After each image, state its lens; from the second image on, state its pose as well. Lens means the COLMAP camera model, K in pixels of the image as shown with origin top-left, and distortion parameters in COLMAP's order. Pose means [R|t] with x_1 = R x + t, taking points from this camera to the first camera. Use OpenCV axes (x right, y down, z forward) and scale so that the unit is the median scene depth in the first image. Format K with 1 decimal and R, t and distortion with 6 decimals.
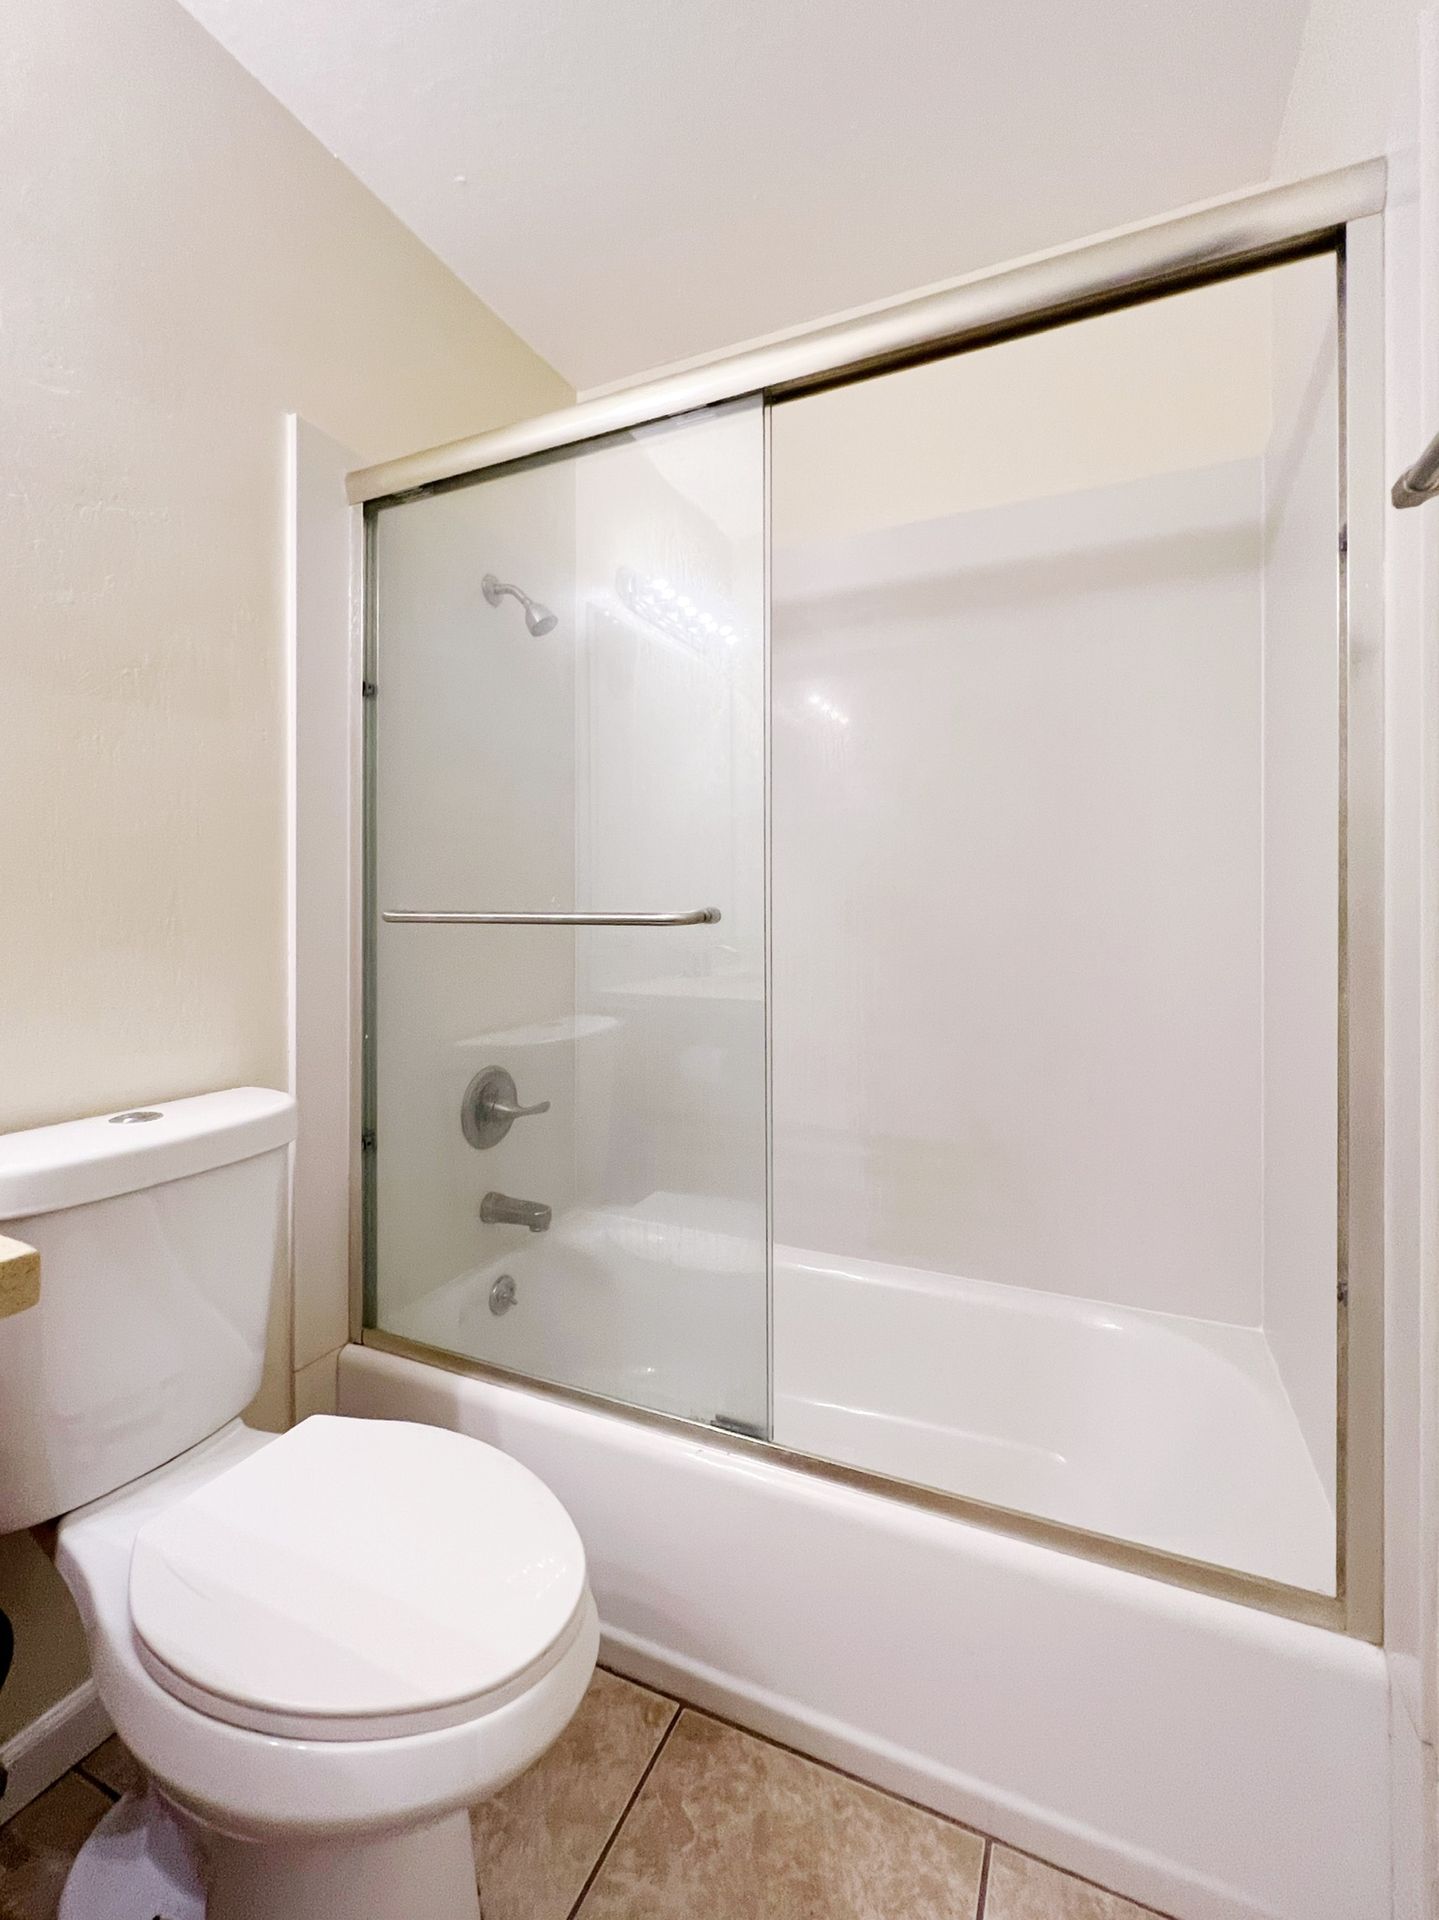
lens RADIAL K [[847.0, 0, 716.6], [0, 847.0, 906.9], [0, 0, 1]] dist [-0.003033, -0.000085]
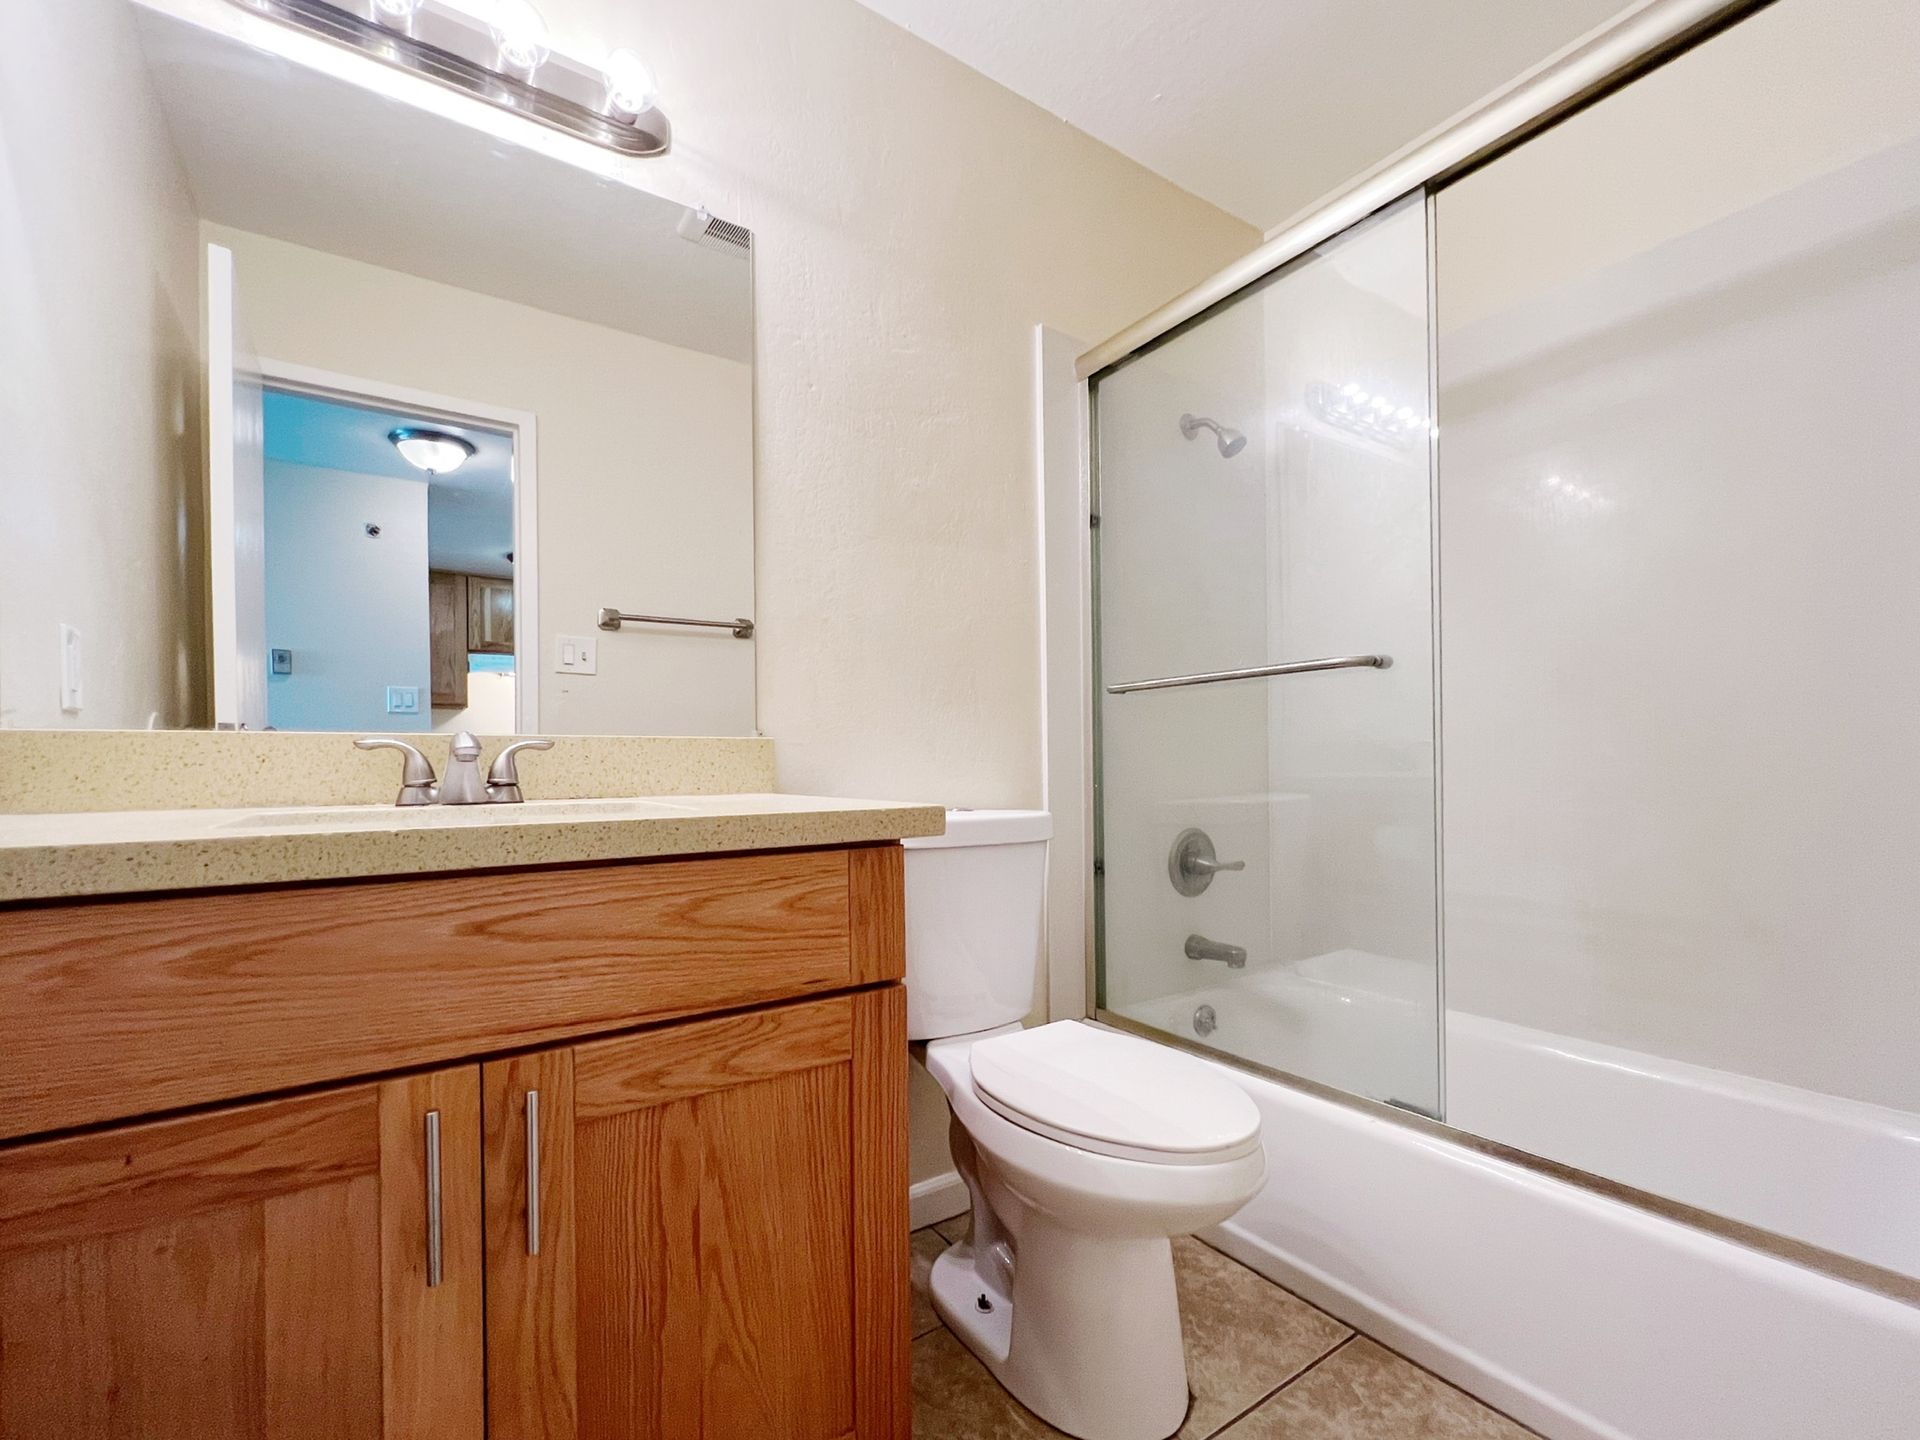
lens RADIAL K [[821.5, 0, 955.2], [0, 821.5, 768.8], [0, 0, 1]] dist [-0.005109, -0.000326]
pose [[0.853597, -0.006398, -0.520895, 0.062277], [0.014039, 0.999844, 0.010726, 0.109176], [0.520745, -0.016469, 0.853553, -0.197545]]
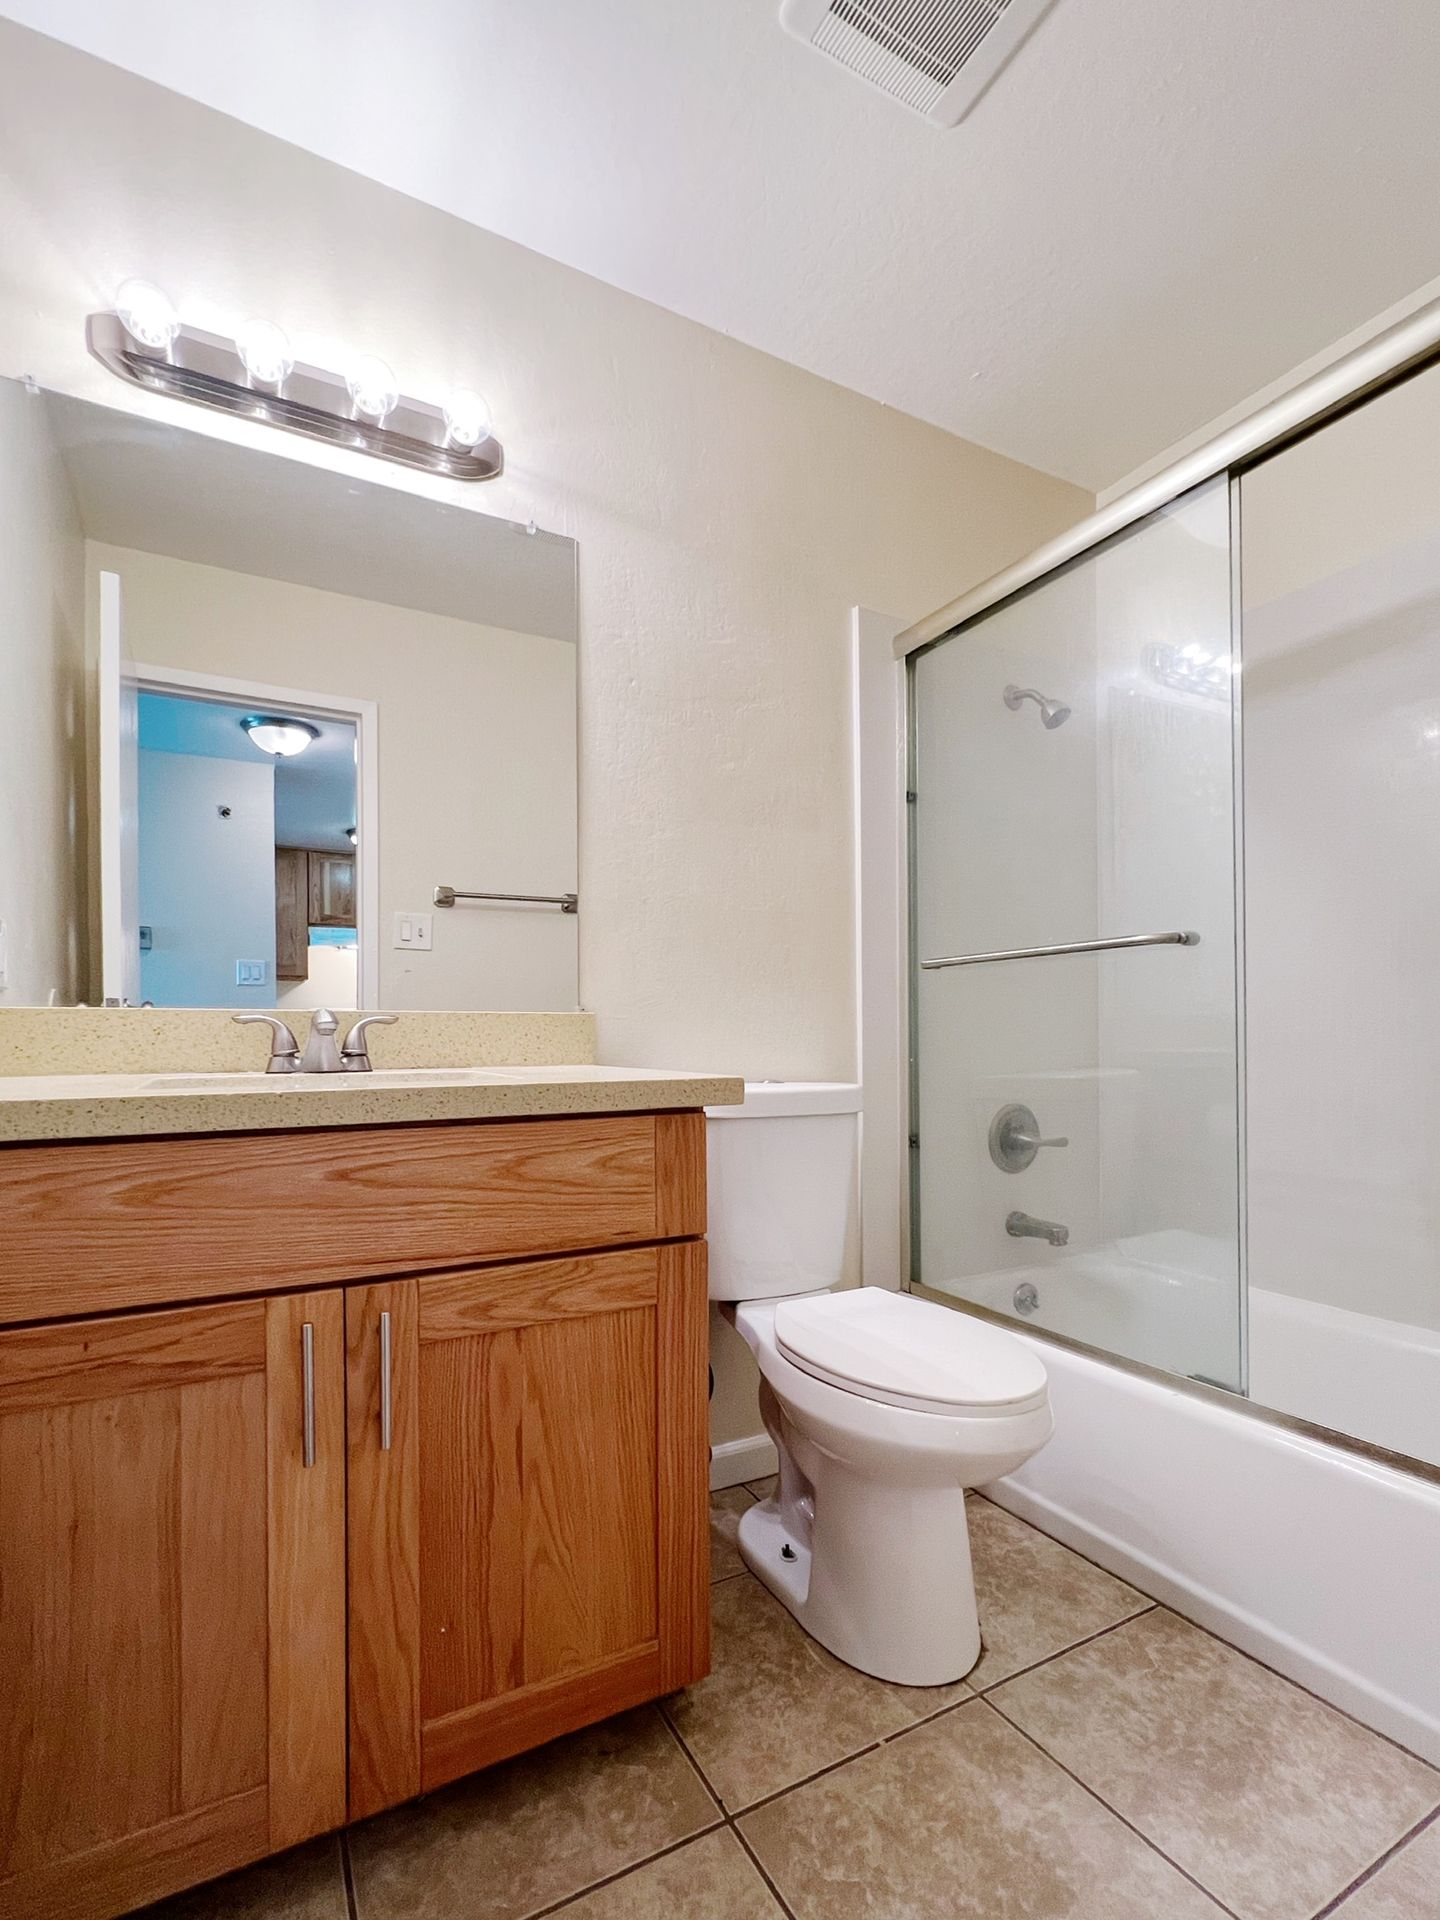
lens RADIAL K [[864.6, 0, 713.6], [0, 864.6, 1038.9], [0, 0, 1]] dist [-0.001717, -0.000115]
pose [[0.802033, -0.003667, -0.597269, 0.142934], [0.009732, 0.999929, 0.006929, 0.106612], [0.597201, -0.011370, 0.802011, -0.263462]]
